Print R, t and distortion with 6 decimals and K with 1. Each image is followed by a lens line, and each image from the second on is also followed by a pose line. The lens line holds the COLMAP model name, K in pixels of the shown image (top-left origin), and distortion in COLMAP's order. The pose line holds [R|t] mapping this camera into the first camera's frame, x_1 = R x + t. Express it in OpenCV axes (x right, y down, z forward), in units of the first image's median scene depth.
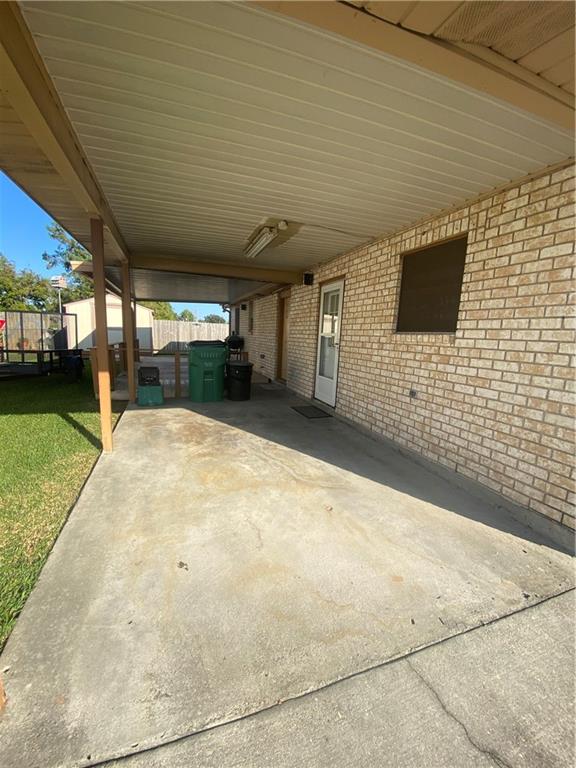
lens RADIAL K [[318.7, 0, 288.0], [0, 318.7, 384.0], [0, 0, 1]] dist [-0.001303, -0.000202]
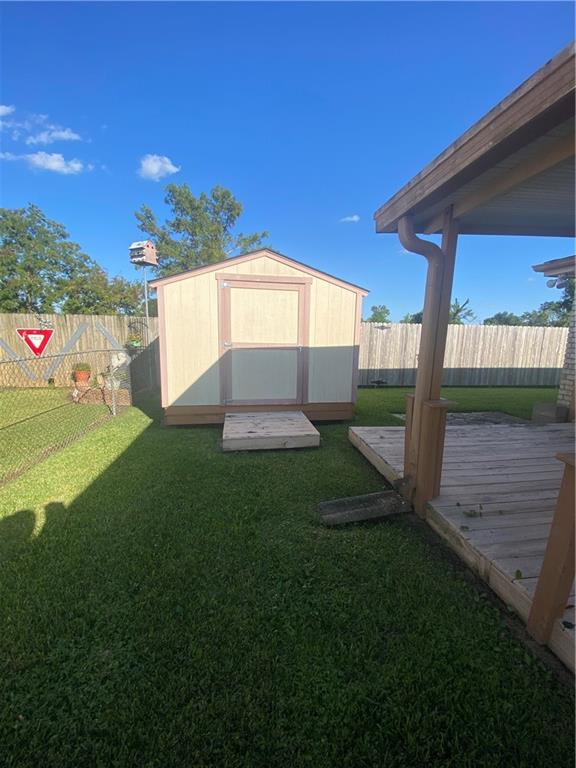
lens RADIAL K [[318.7, 0, 288.0], [0, 318.7, 384.0], [0, 0, 1]] dist [-0.001303, -0.000202]
pose [[0.978307, 0.004755, -0.207107, -0.389477], [-0.005832, 0.999972, -0.004590, -0.109161], [0.207080, 0.005698, 0.978307, 0.553601]]
